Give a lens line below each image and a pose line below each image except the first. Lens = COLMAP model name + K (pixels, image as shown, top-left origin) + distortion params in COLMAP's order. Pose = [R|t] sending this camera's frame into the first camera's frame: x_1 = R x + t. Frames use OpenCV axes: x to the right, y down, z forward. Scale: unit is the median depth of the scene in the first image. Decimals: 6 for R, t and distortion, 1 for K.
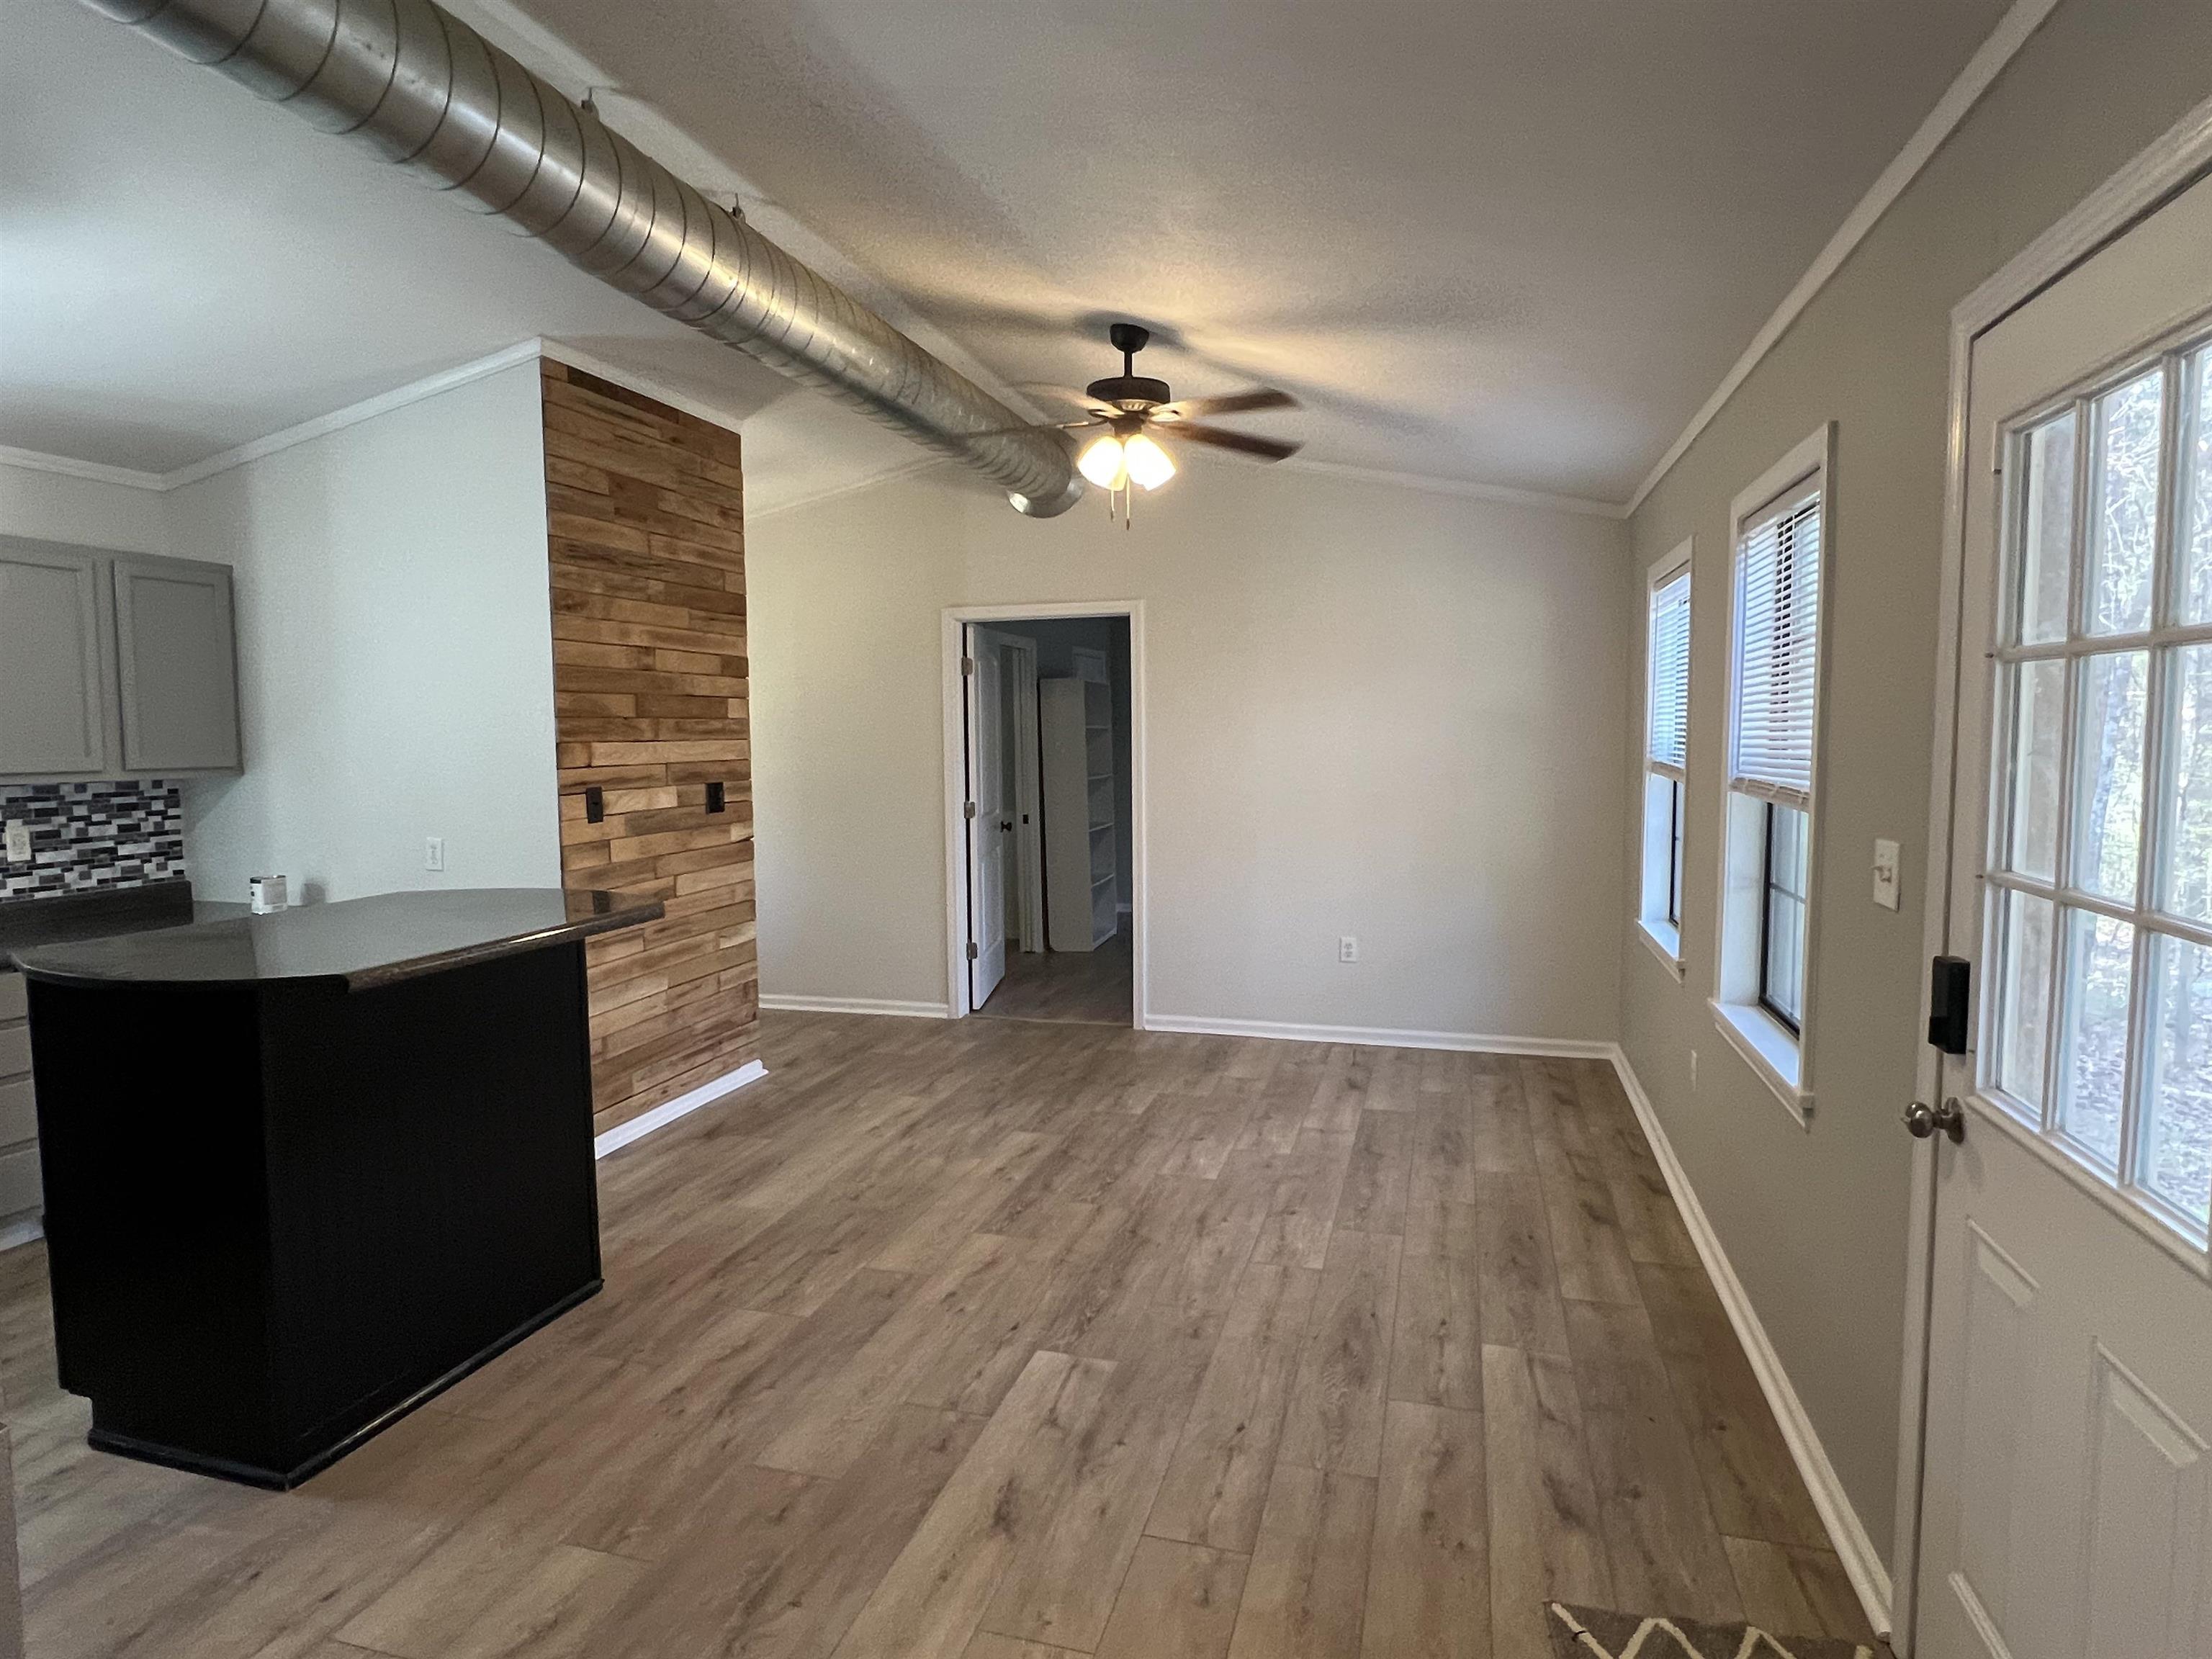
lens RADIAL K [[1238.2, 0, 1095.8], [0, 1238.2, 834.2], [0, 0, 1]] dist [0.005837, -0.001850]
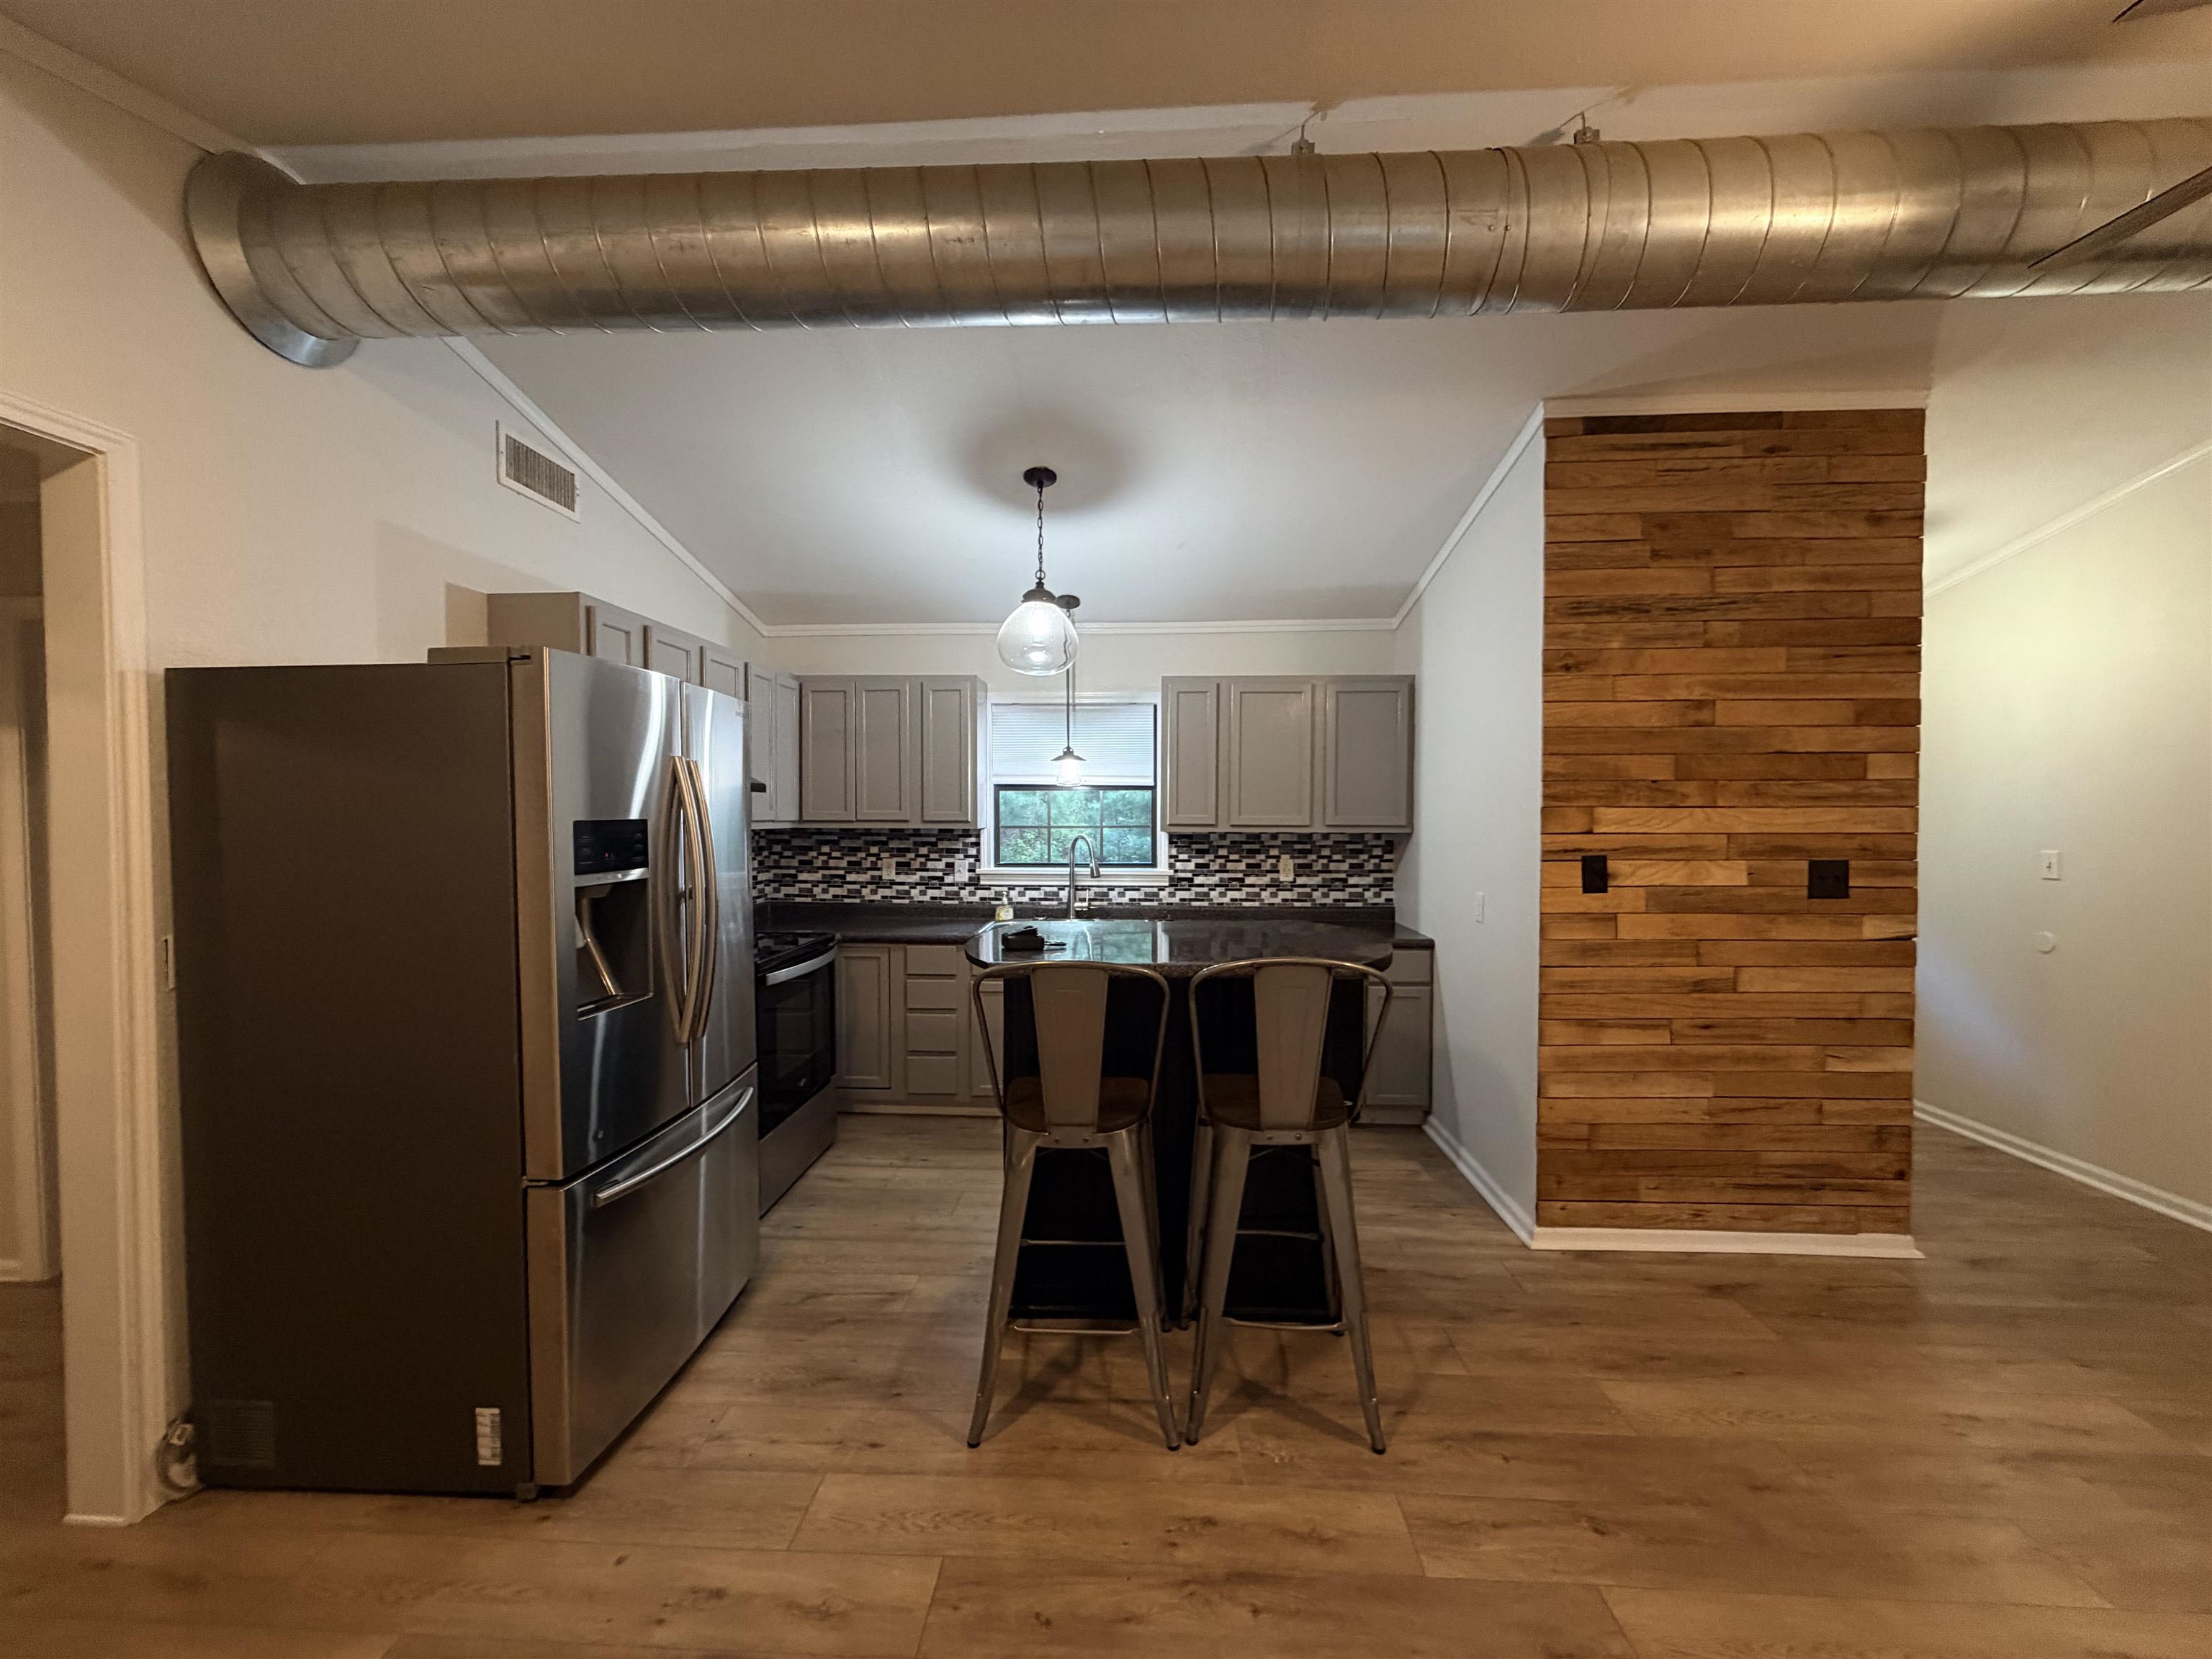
lens RADIAL K [[886.6, 0, 1097.5], [0, 886.6, 834.3], [0, 0, 1]] dist [0.001316, 0.000102]
pose [[0.225332, 0.032481, -0.973740, 0.156653], [-0.083980, 0.996372, 0.013803, -0.029813], [0.970656, 0.078664, 0.227242, 0.458340]]
